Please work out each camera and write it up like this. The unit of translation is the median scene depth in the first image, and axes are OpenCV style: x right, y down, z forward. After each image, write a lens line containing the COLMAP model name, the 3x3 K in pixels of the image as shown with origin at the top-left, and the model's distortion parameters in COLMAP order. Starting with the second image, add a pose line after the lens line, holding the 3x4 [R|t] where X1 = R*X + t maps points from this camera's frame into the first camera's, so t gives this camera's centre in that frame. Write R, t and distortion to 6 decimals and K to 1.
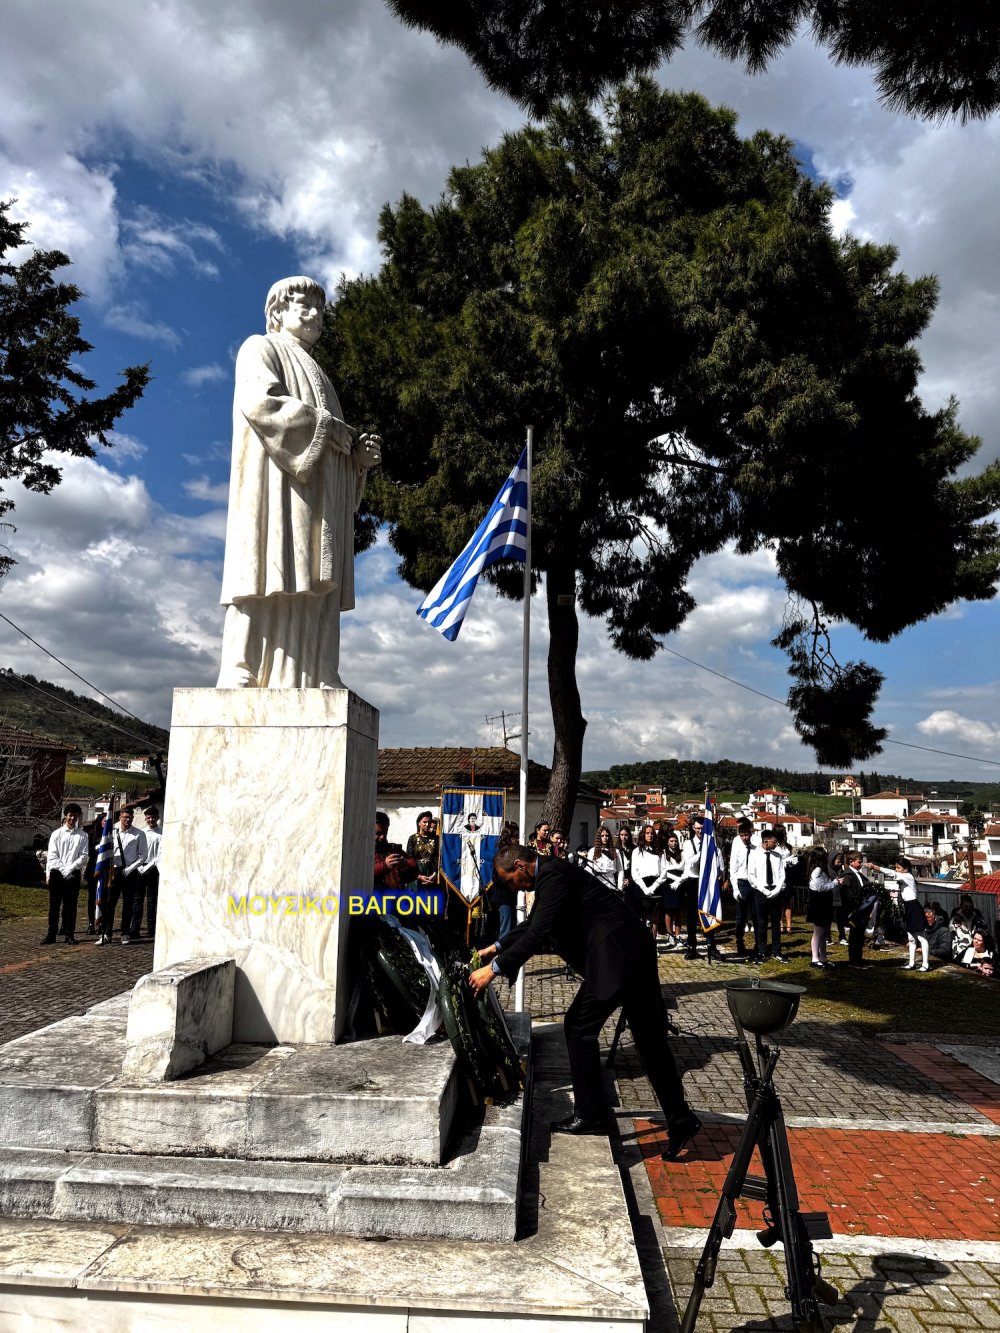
lens RADIAL K [[935.0, 0, 500.2], [0, 935.0, 674.0], [0, 0, 1]] dist [0.008205, -0.013067]
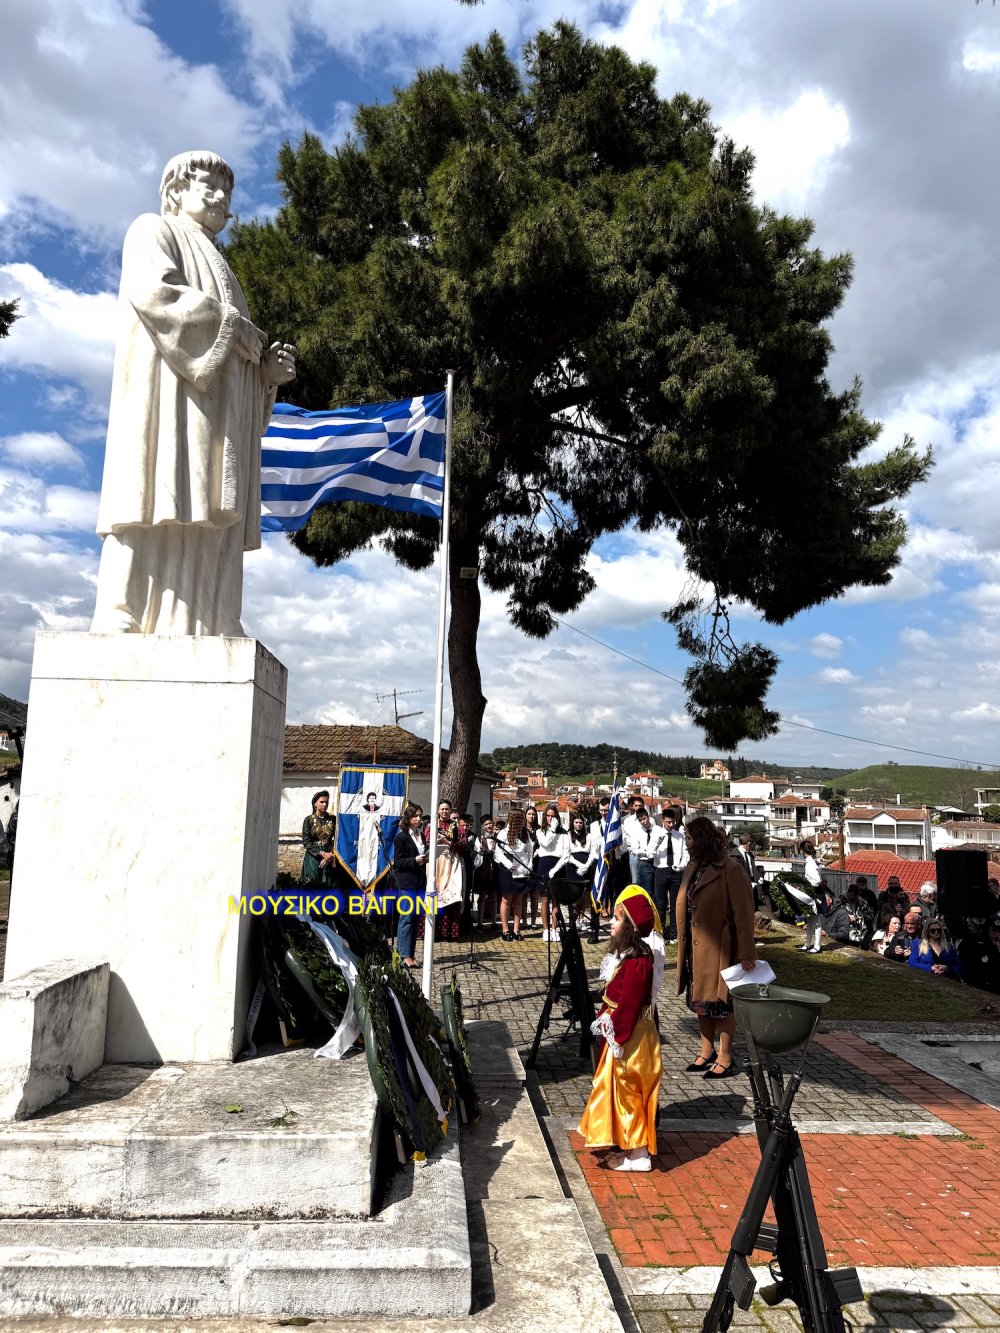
lens RADIAL K [[934.6, 0, 492.7], [0, 934.6, 668.8], [0, 0, 1]] dist [0.012474, -0.016880]
pose [[0.992952, 0.022877, 0.116290, -0.056090], [-0.024477, 0.999624, 0.012352, 0.033041], [-0.115964, -0.015112, 0.993138, 0.165366]]
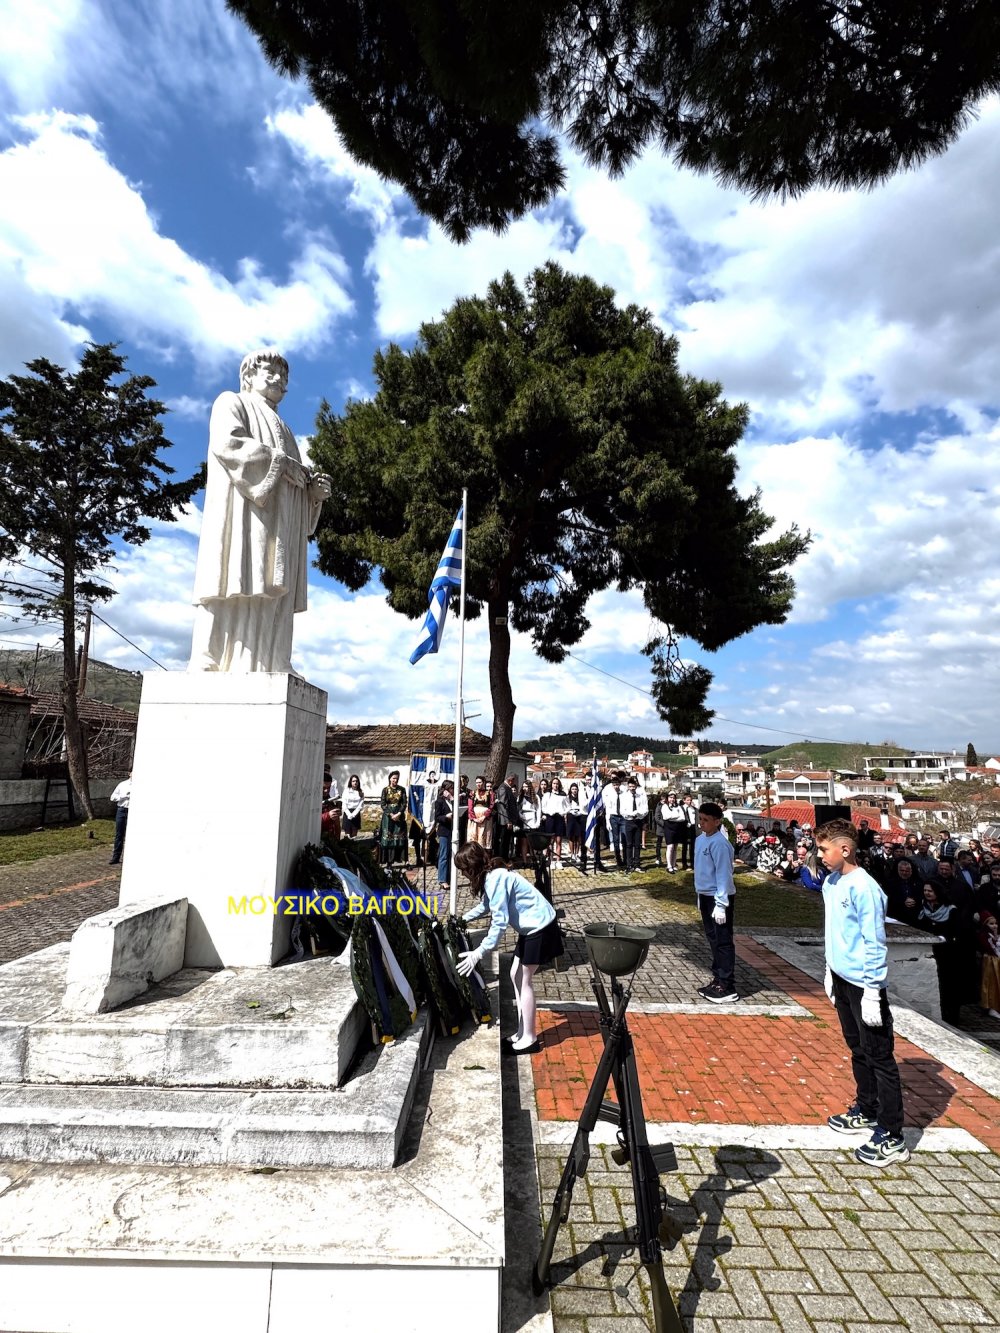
lens RADIAL K [[608.4, 0, 501.3], [0, 608.4, 668.4], [0, 0, 1]] dist [-0.003755, -0.000063]
pose [[0.998439, 0.003892, 0.055717, 0.079100], [-0.003199, 0.999917, -0.012513, 0.023302], [-0.055761, 0.012316, 0.998368, 0.218587]]
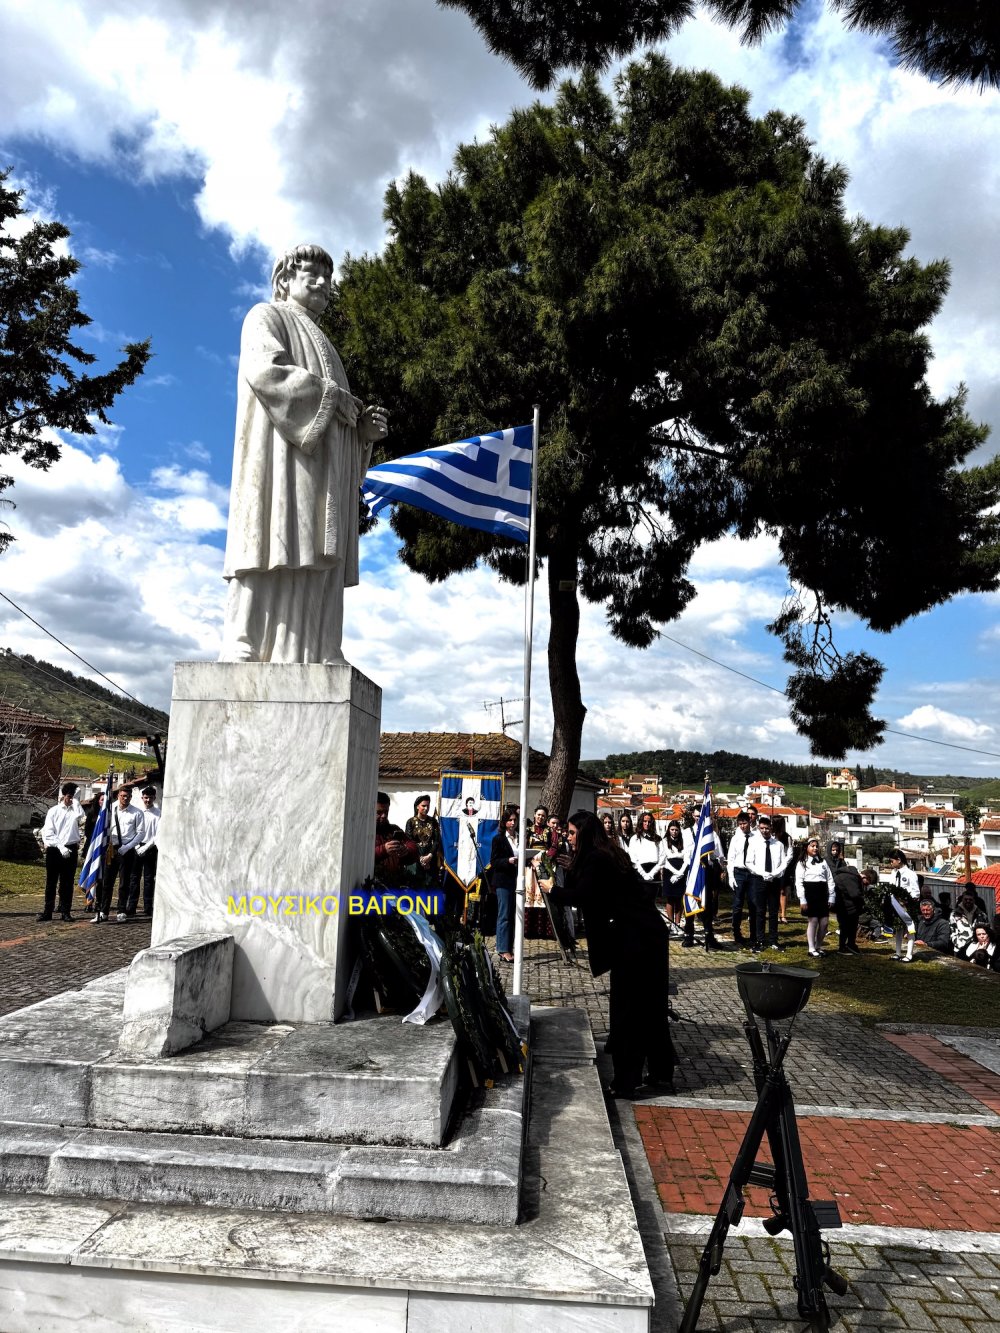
lens RADIAL K [[934.7, 0, 494.7], [0, 934.7, 673.4], [0, 0, 1]] dist [0.009984, -0.015496]
pose [[0.999878, 0.015311, -0.003180, -0.010110], [-0.015269, 0.999801, 0.012875, 0.012033], [0.003376, -0.012824, 0.999912, 0.019824]]
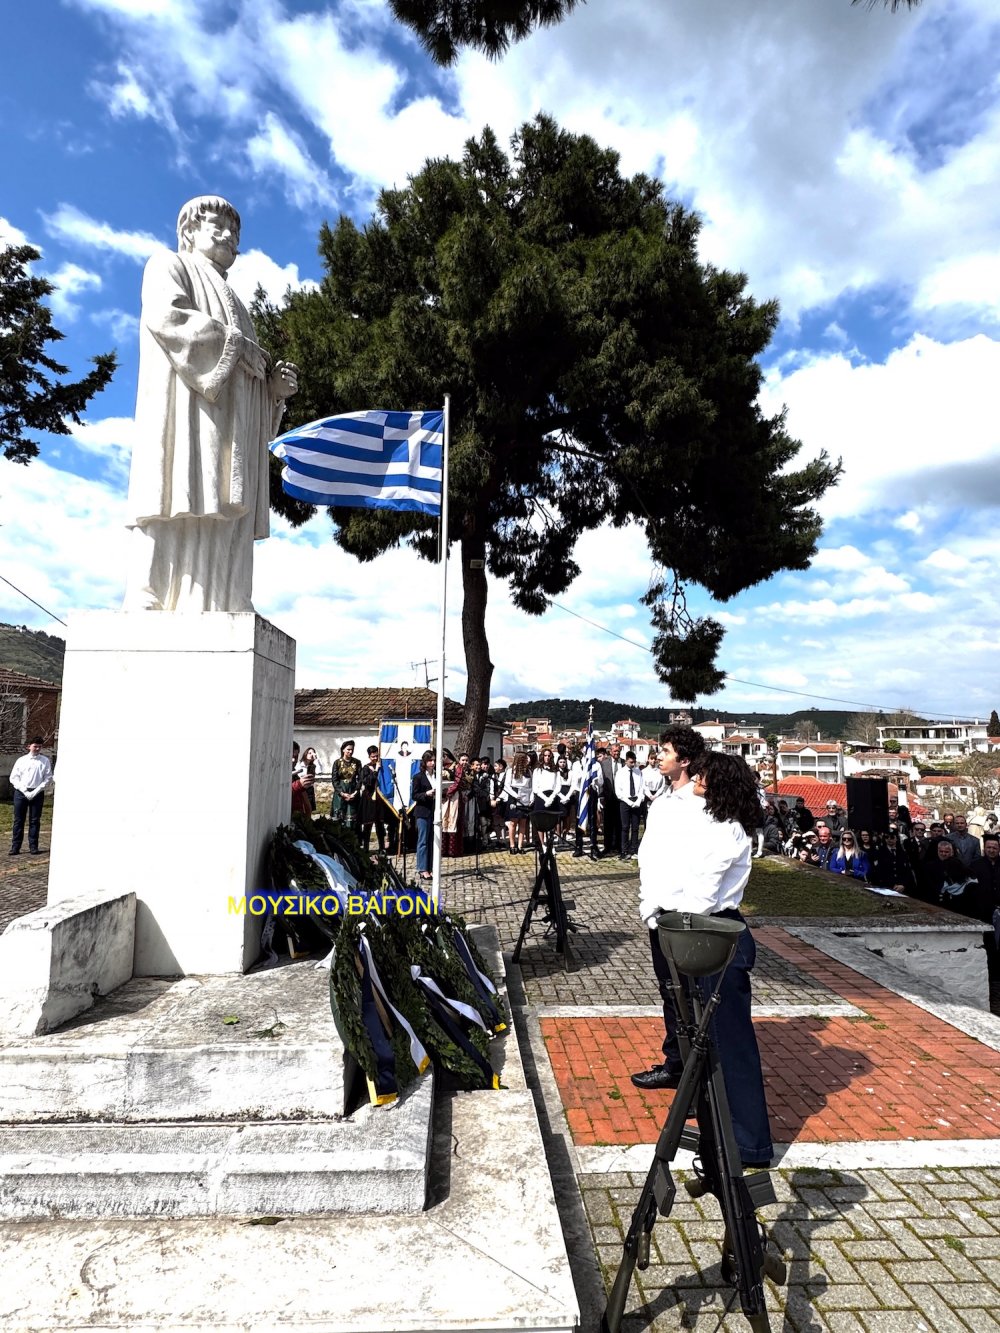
lens RADIAL K [[715.0, 0, 500.3], [0, 715.0, 666.4], [0, 0, 1]] dist [-0.003346, -0.000208]
pose [[0.994343, 0.002382, 0.106186, 0.011603], [-0.007380, 0.998882, 0.046699, 0.041085], [-0.105956, -0.047218, 0.993249, 0.267218]]
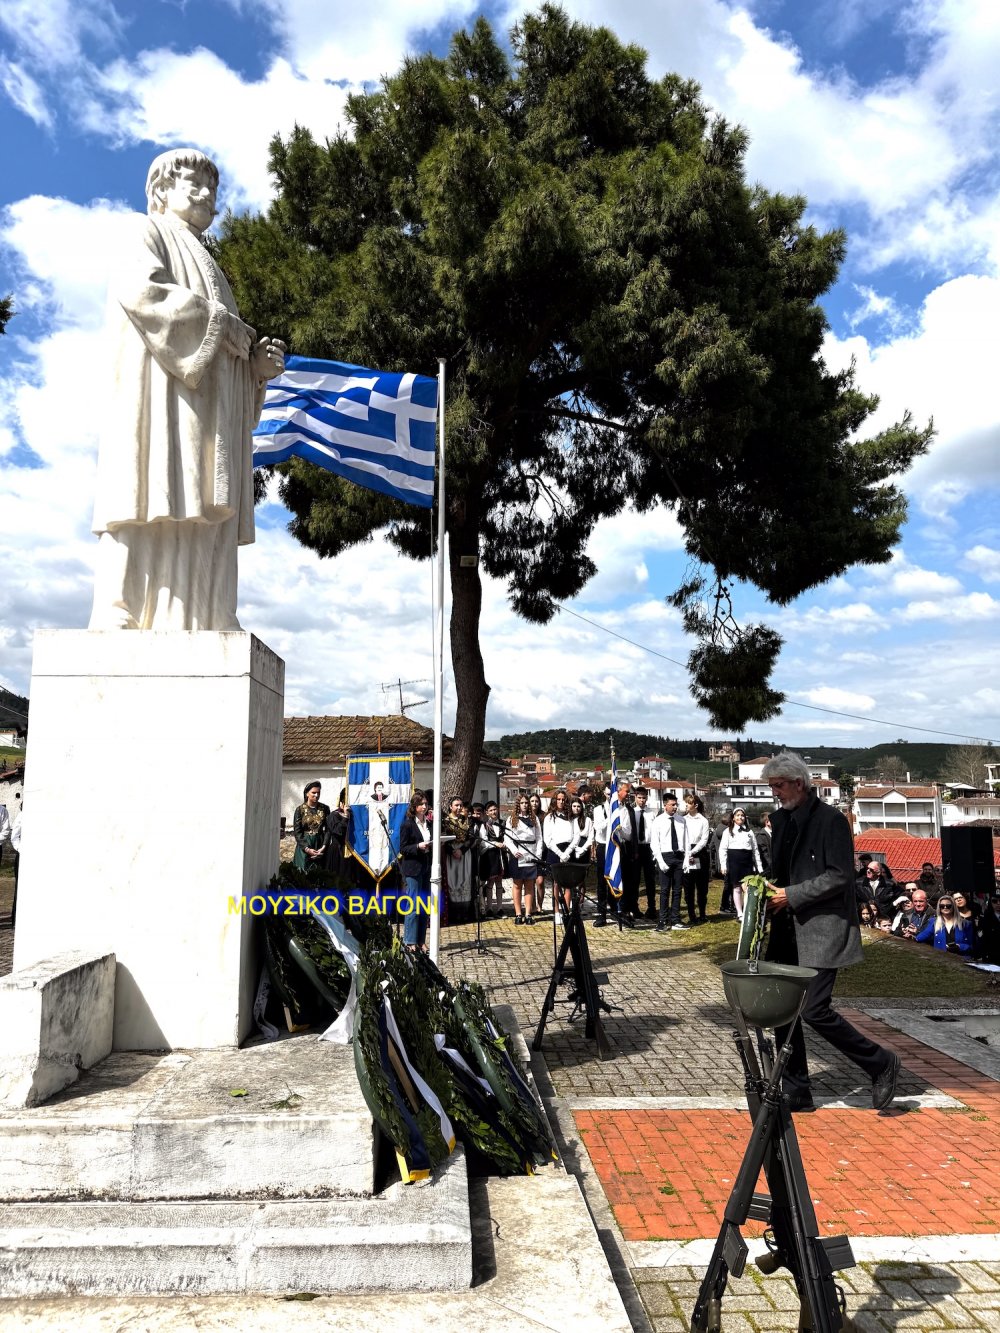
lens RADIAL K [[934.4, 0, 488.0], [0, 934.4, 665.2], [0, 0, 1]] dist [0.015483, -0.022732]
pose [[0.994448, -0.001814, 0.105215, -0.043605], [-0.000535, 0.999751, 0.022293, 0.032747], [-0.105230, -0.022225, 0.994200, 0.153162]]
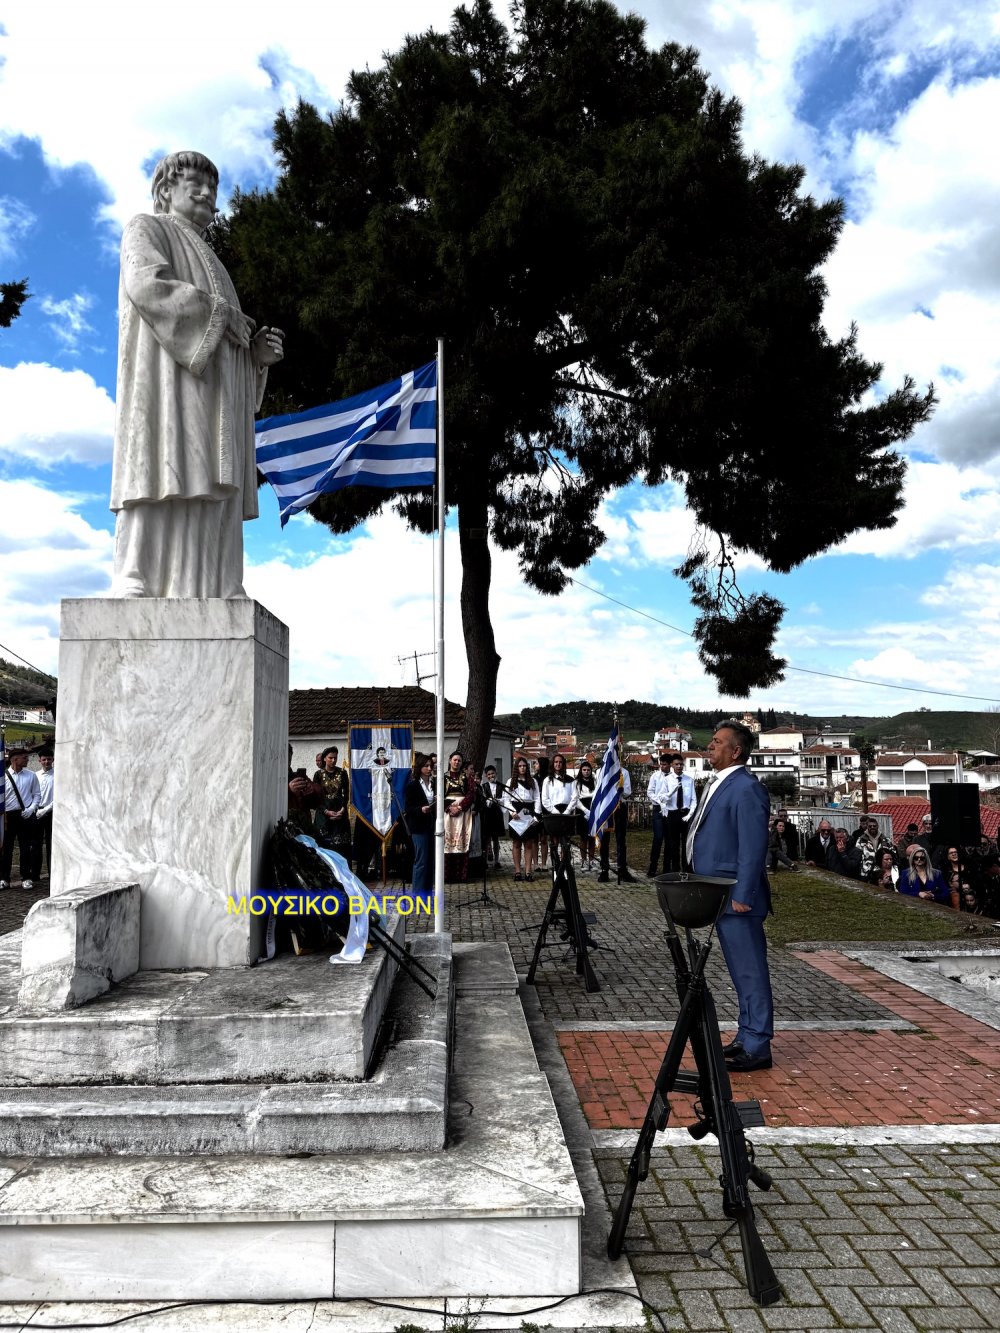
lens RADIAL K [[931.9, 0, 491.8], [0, 931.9, 671.7], [0, 0, 1]] dist [0.022876, -0.031587]
pose [[0.996053, -0.016338, 0.087245, -0.008930], [0.011270, 0.998238, 0.058261, 0.044390], [-0.088043, -0.057047, 0.994482, 0.047344]]
